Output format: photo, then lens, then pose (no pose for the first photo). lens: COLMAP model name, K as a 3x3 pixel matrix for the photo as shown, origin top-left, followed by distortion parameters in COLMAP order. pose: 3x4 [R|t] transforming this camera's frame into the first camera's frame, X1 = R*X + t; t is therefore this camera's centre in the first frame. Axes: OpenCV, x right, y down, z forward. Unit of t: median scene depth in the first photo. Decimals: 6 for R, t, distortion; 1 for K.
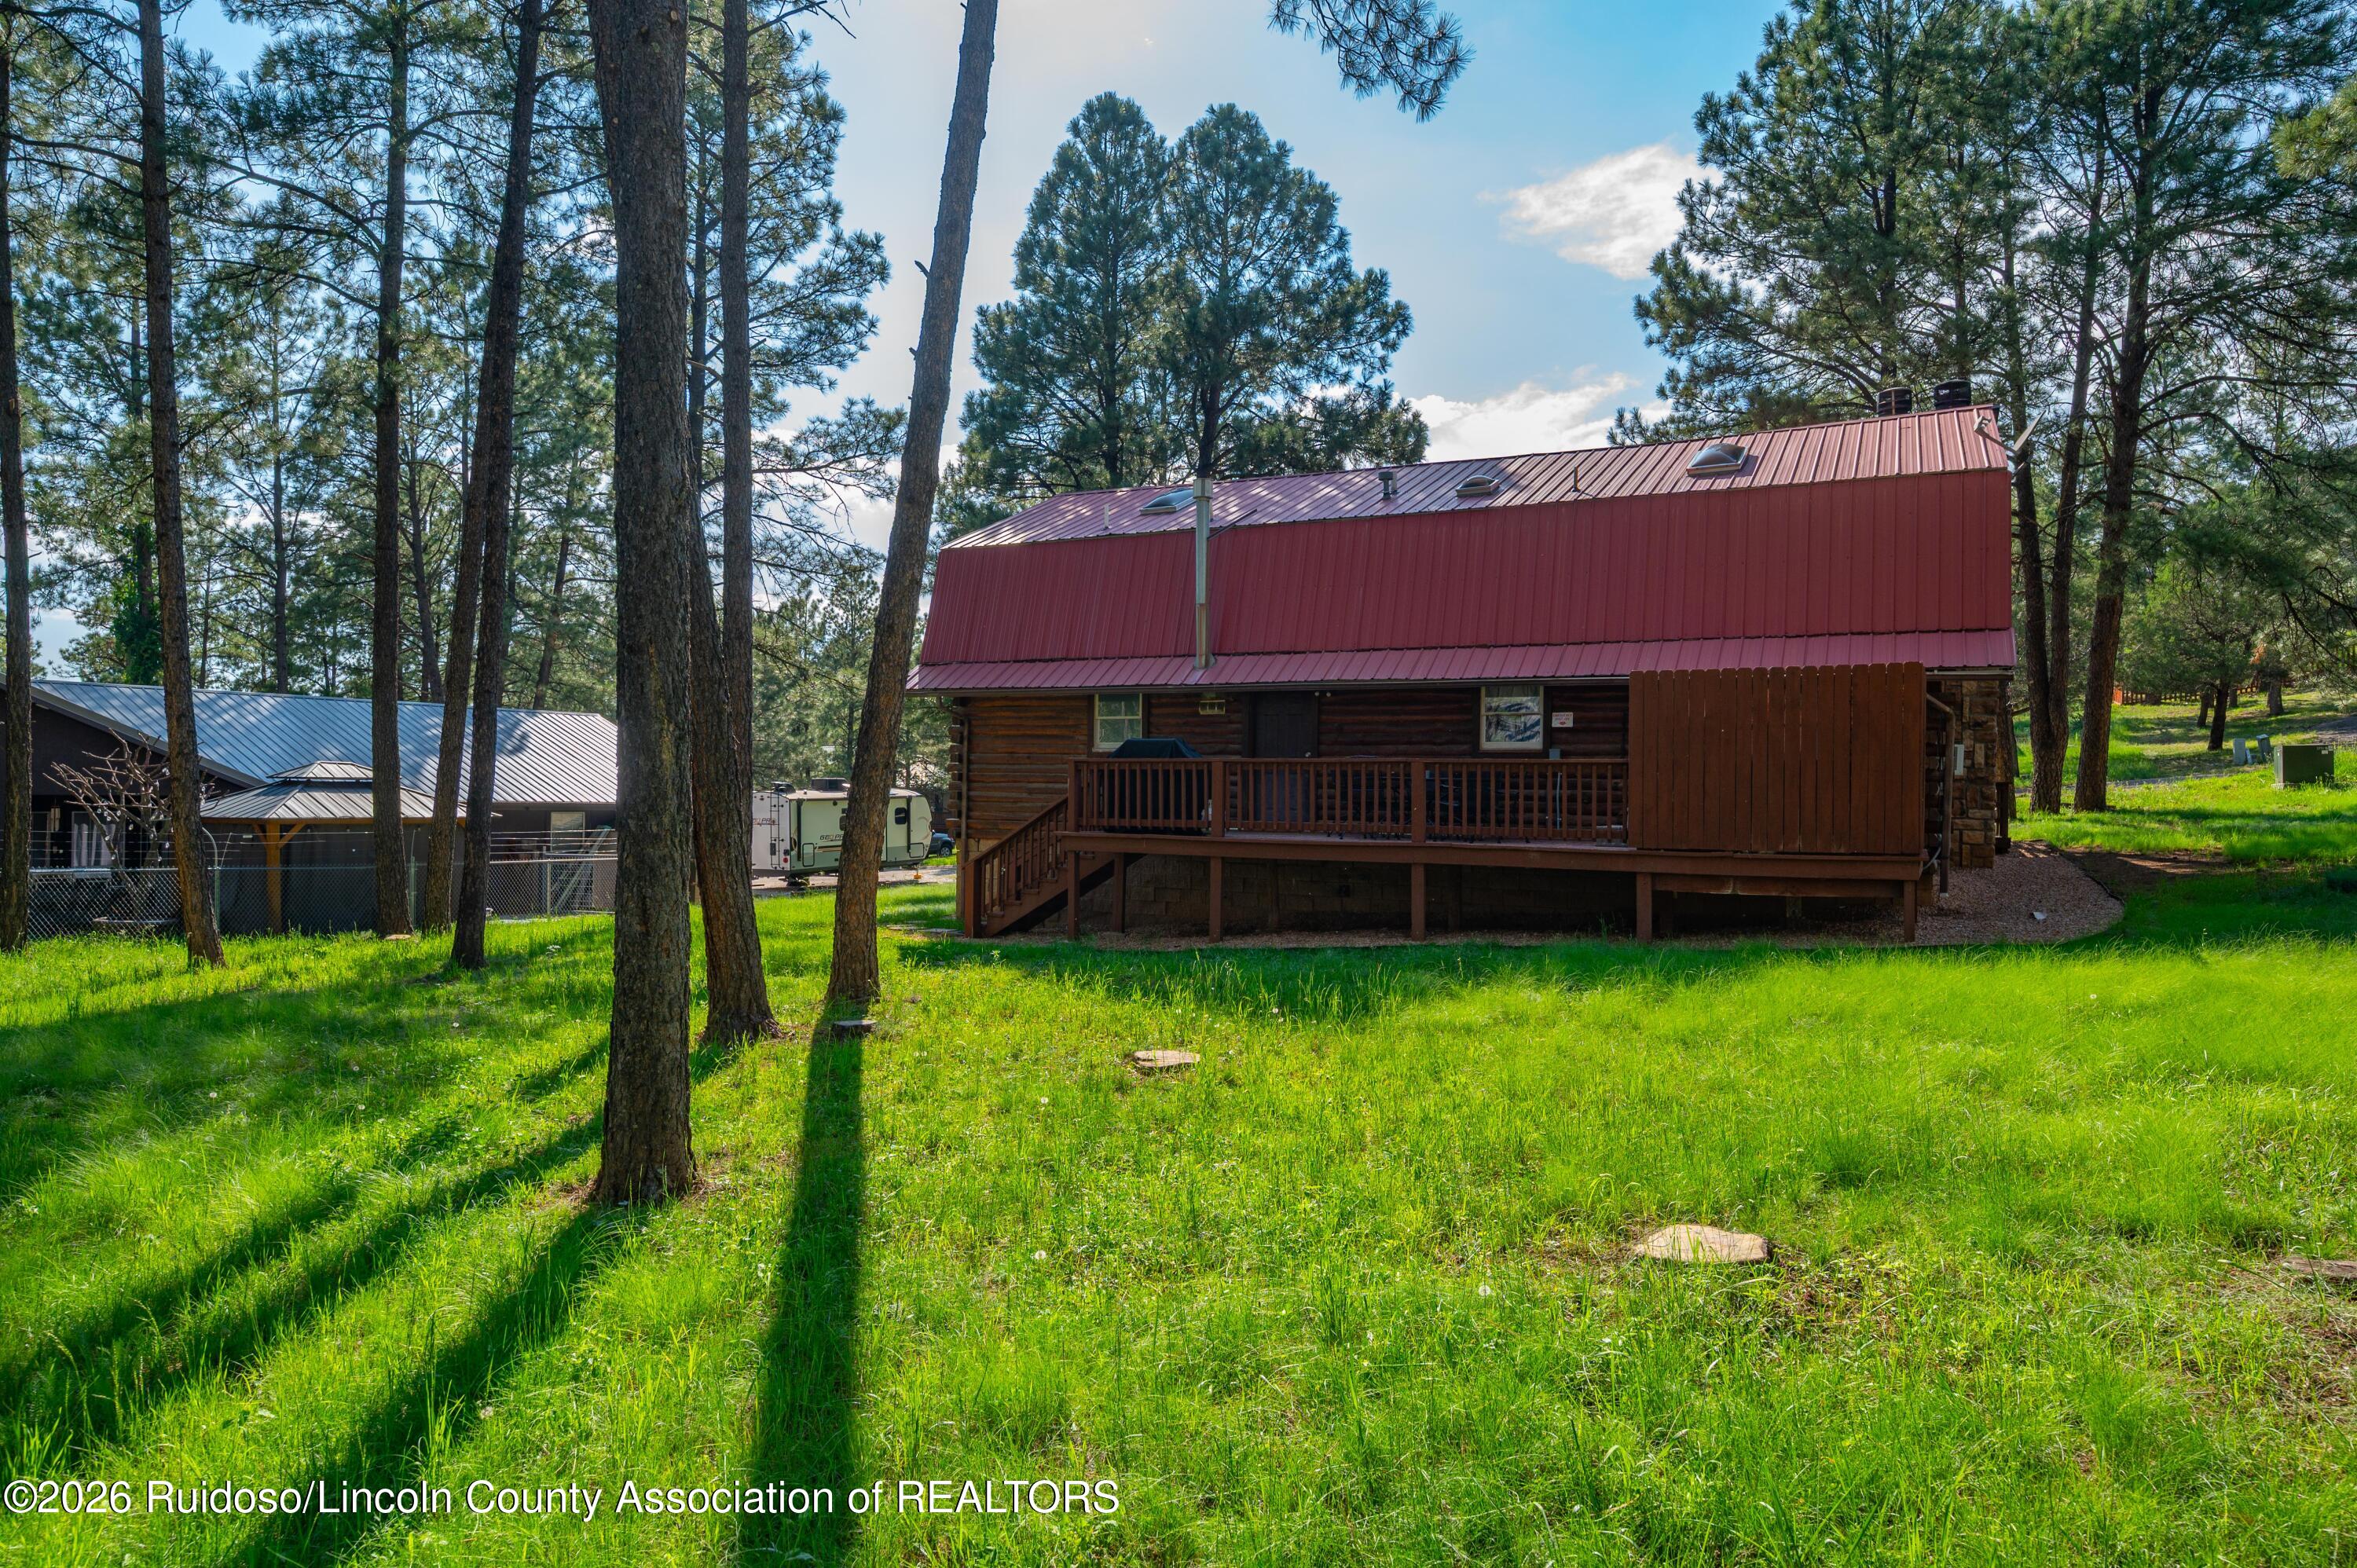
lens RADIAL K [[1444.8, 0, 1167.7], [0, 1444.8, 786.4], [0, 0, 1]] dist [-0.004550, -0.000197]
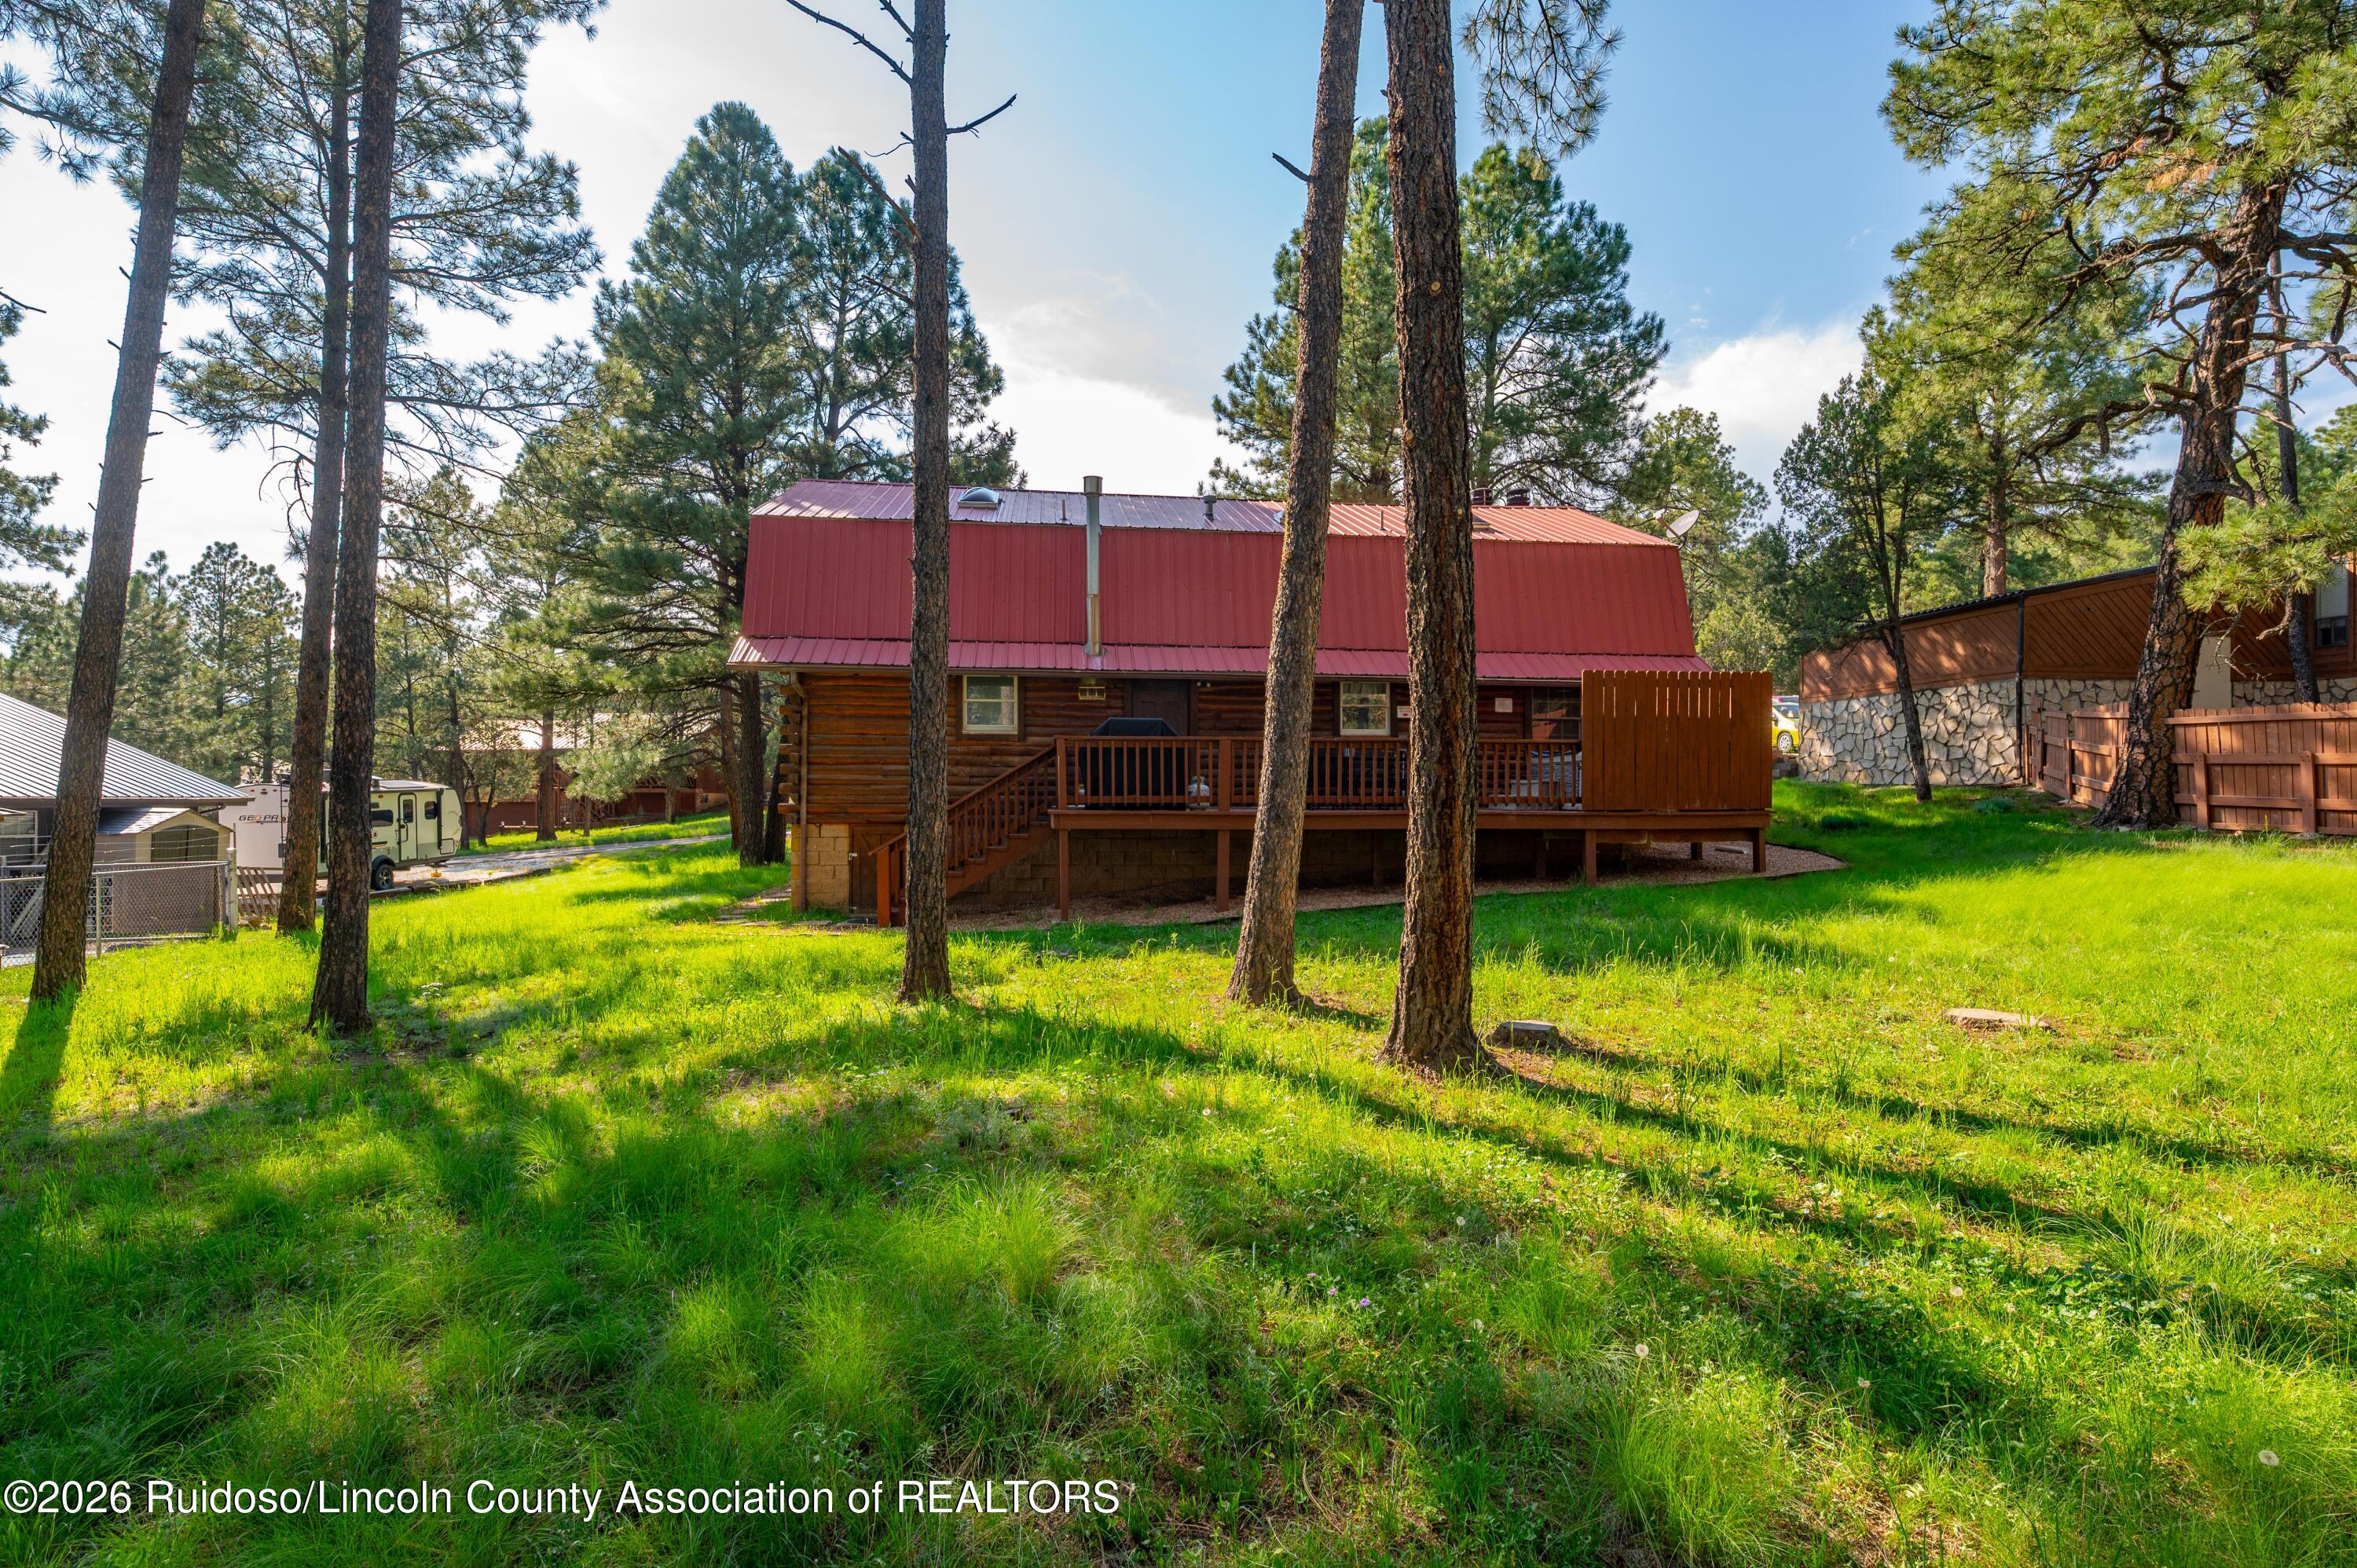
lens RADIAL K [[1095.3, 0, 1184.0], [0, 1095.3, 794.4], [0, 0, 1]] dist [0.001614, -0.000702]
pose [[0.831378, -0.010151, 0.555614, -0.263810], [0.005704, 0.999936, 0.009734, 0.009136], [-0.555678, -0.004923, 0.831383, 0.208721]]
